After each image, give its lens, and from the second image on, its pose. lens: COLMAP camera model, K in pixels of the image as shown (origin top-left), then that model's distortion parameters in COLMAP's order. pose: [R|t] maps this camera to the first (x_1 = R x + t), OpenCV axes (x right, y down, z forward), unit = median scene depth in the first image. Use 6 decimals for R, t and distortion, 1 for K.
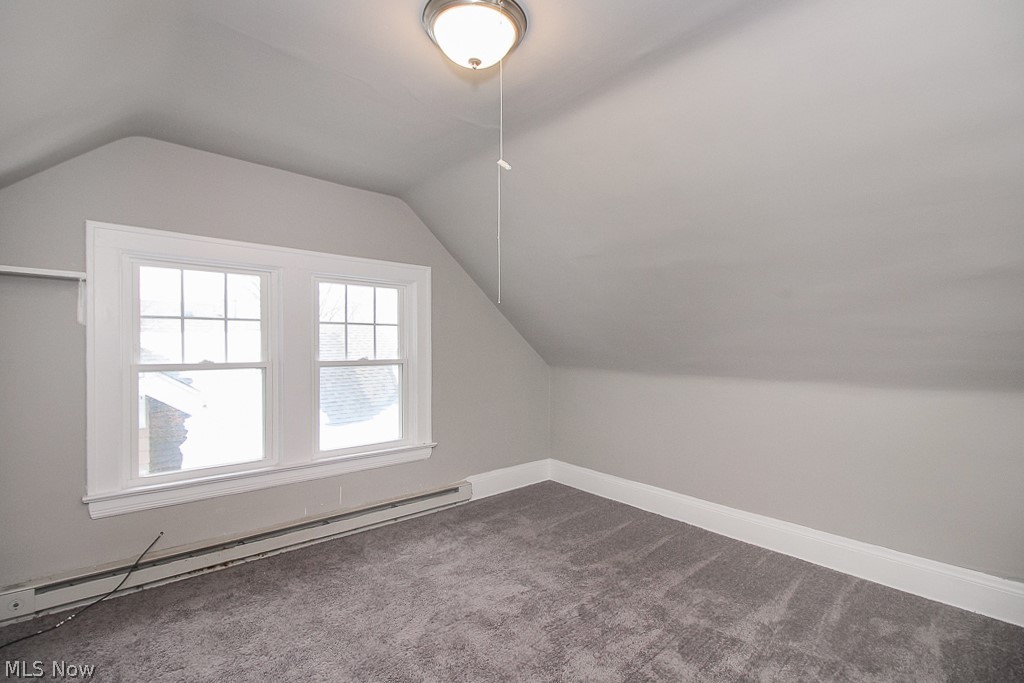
lens RADIAL K [[471.5, 0, 519.5], [0, 471.5, 355.8], [0, 0, 1]] dist [-0.001004, -0.000559]
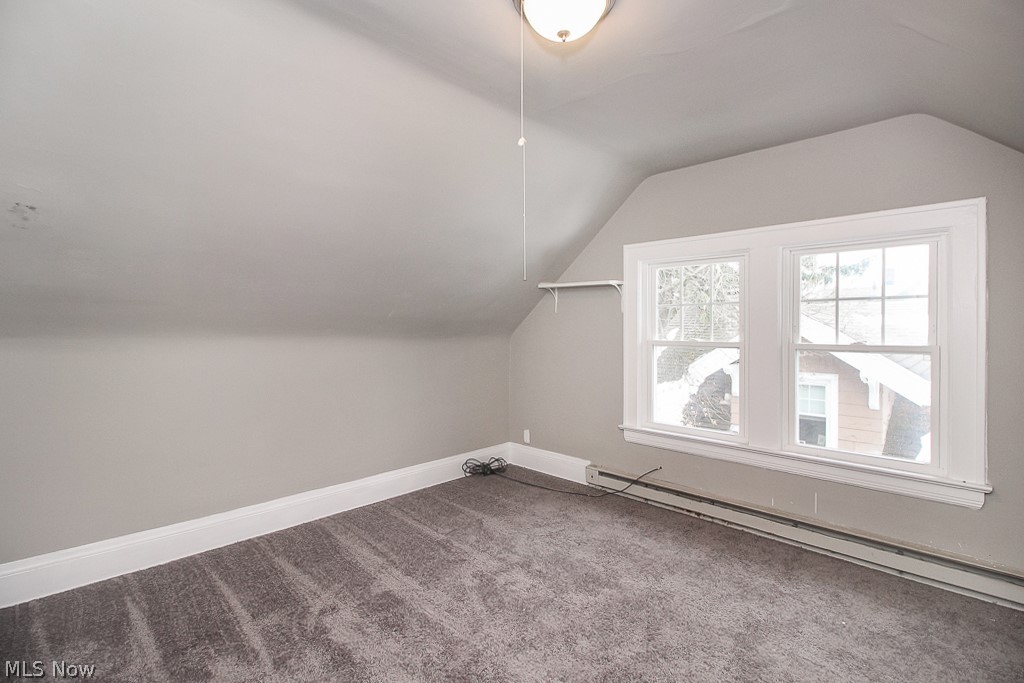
lens RADIAL K [[479.4, 0, 517.5], [0, 479.4, 335.8], [0, 0, 1]] dist [0.002820, -0.007970]
pose [[0.040515, 0.013866, -0.999083, 0.475620], [-0.018373, 0.999745, 0.013130, -0.006451], [0.999010, 0.017824, 0.040759, 0.438999]]
